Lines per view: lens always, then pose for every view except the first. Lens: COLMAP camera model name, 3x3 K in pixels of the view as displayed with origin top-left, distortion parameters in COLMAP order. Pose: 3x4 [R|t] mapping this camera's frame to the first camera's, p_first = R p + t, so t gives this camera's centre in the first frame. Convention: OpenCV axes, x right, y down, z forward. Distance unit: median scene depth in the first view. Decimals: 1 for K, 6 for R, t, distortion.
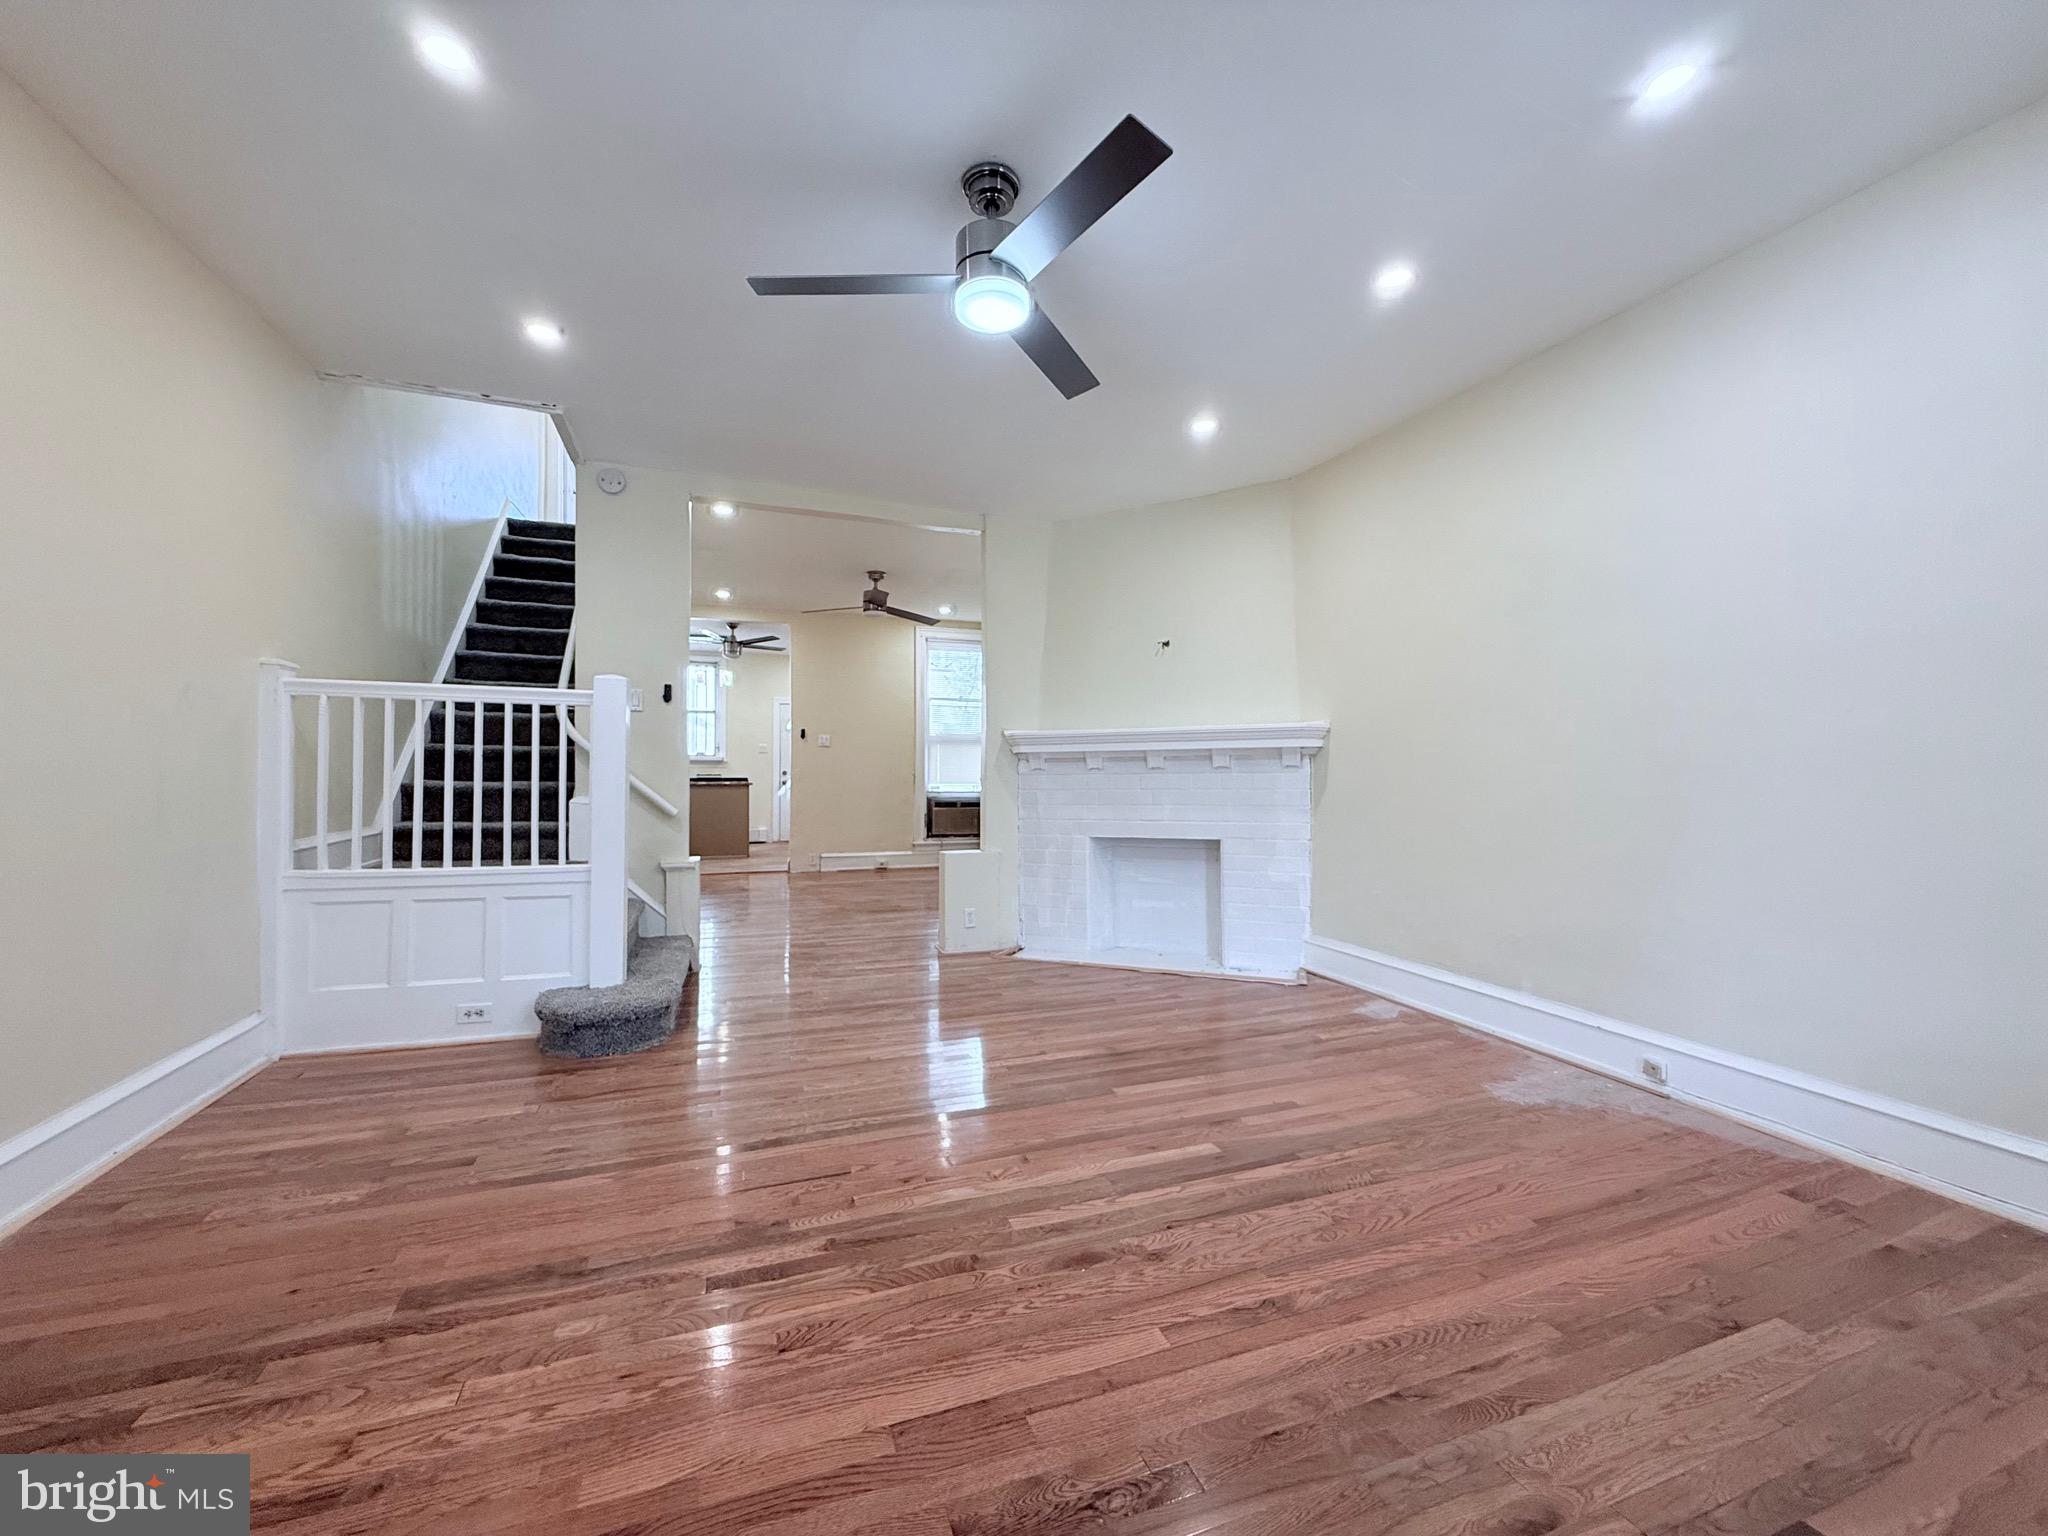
lens RADIAL K [[817.4, 0, 1024.6], [0, 817.4, 780.3], [0, 0, 1]] dist [0.002205, -0.000026]
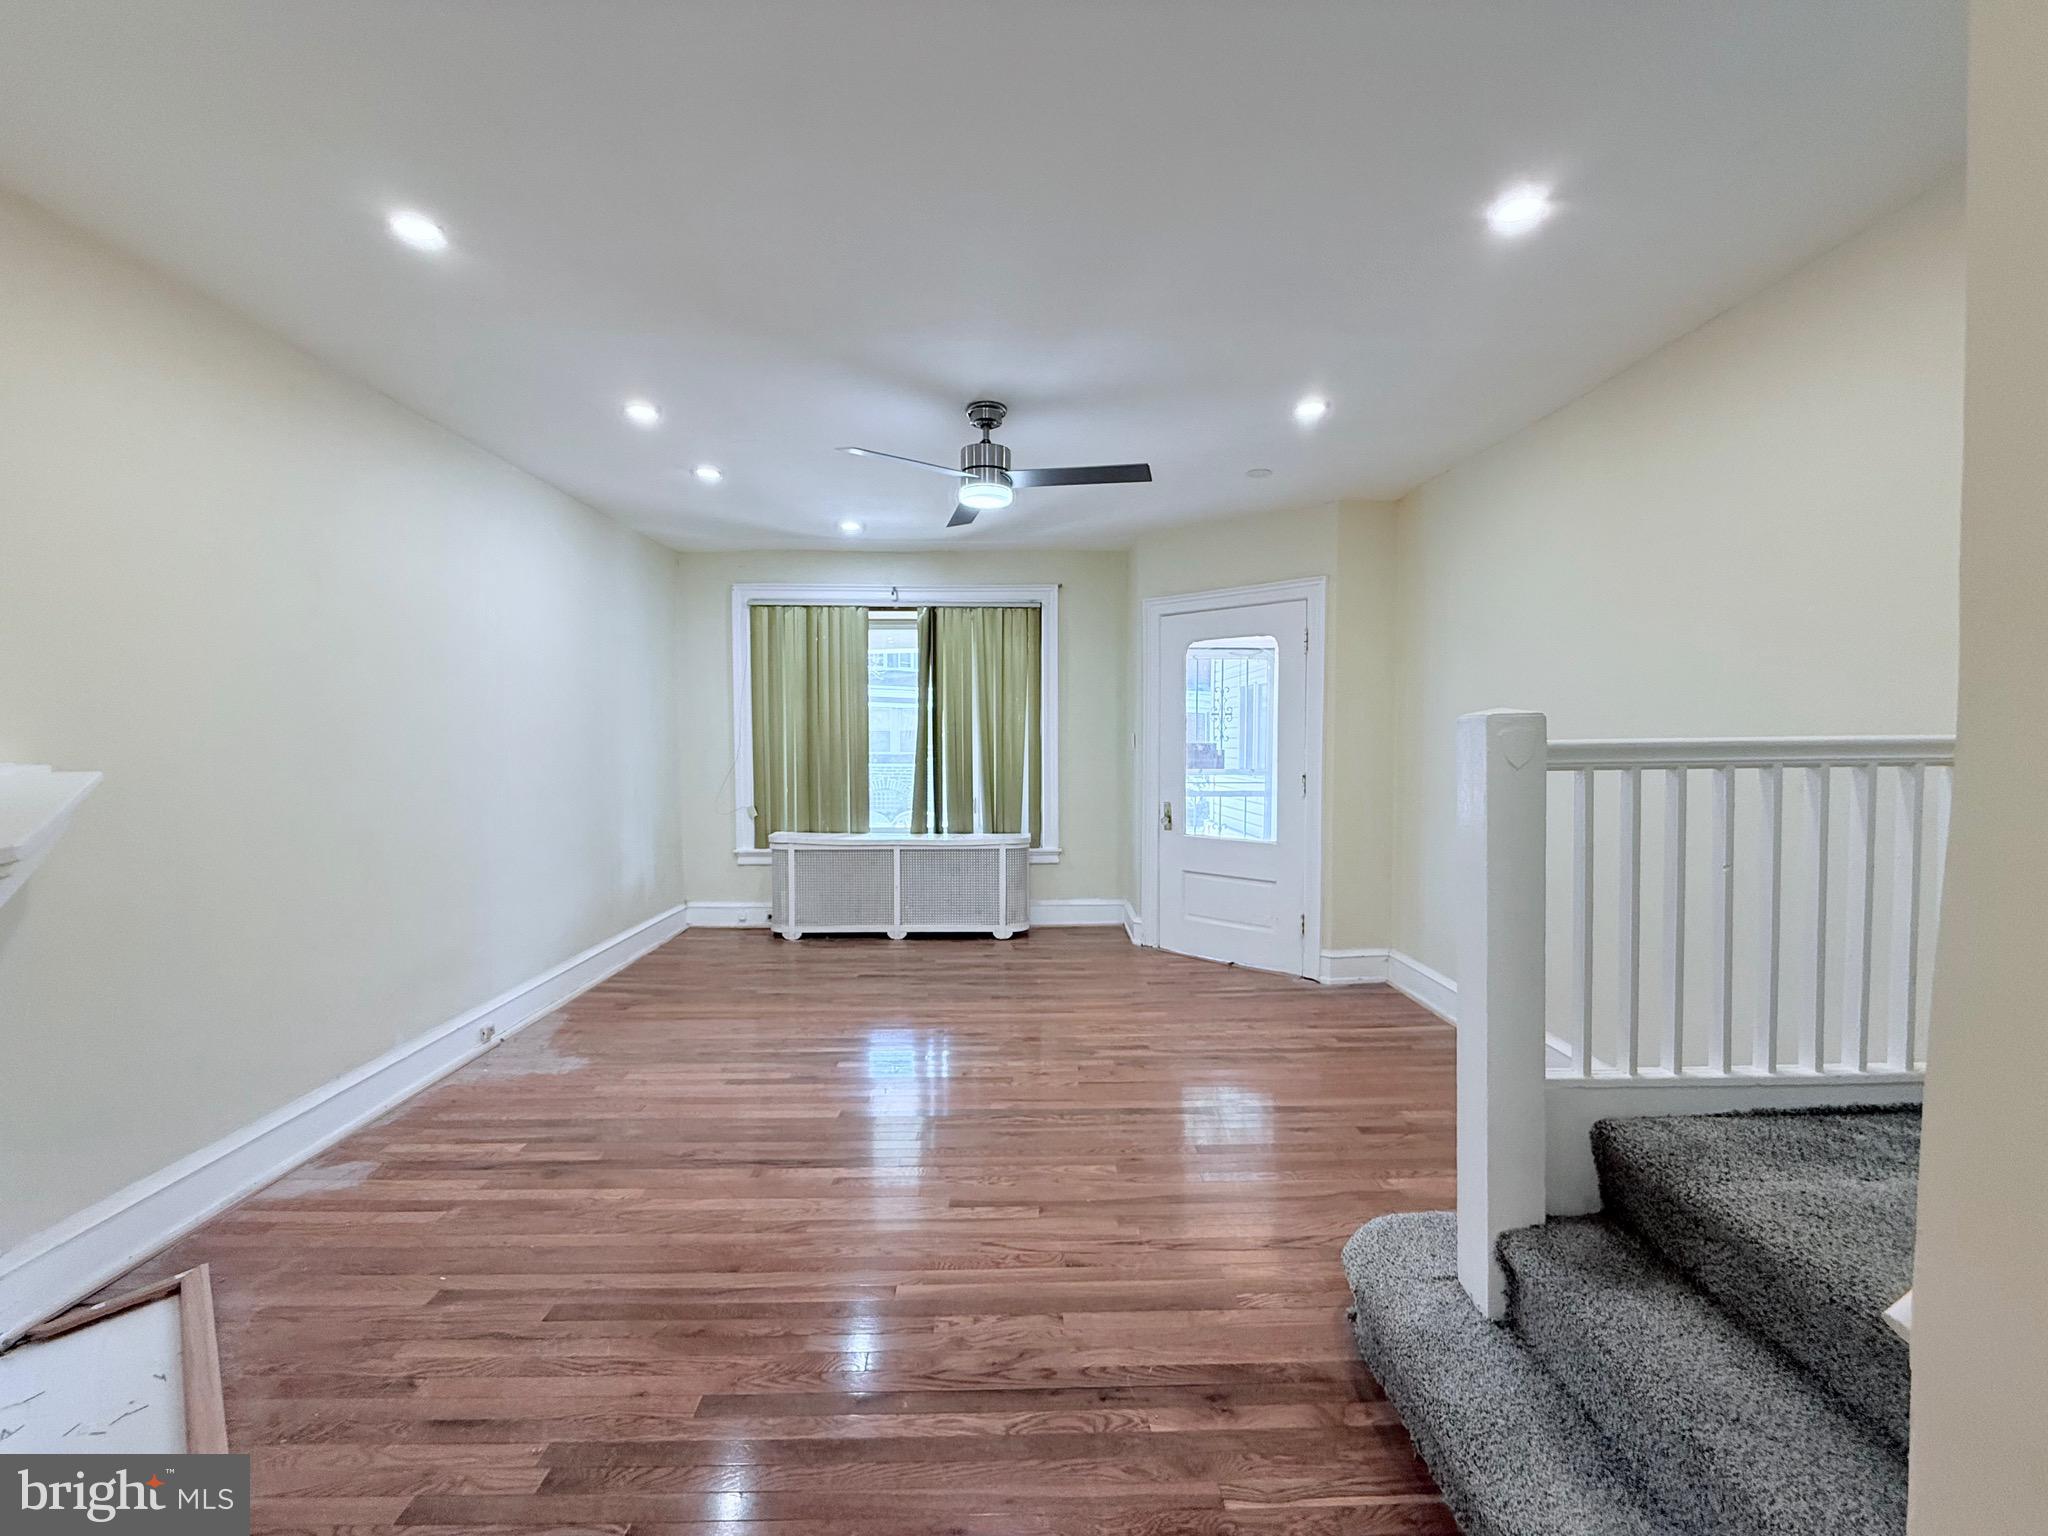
lens RADIAL K [[817.4, 0, 1017.4], [0, 817.4, 760.2], [0, 0, 1]] dist [0.002205, -0.000026]
pose [[-0.944020, -0.016109, 0.329496, -0.422047], [-0.000340, 0.998854, 0.047859, -0.134695], [-0.329889, 0.045067, -0.942943, 1.731880]]
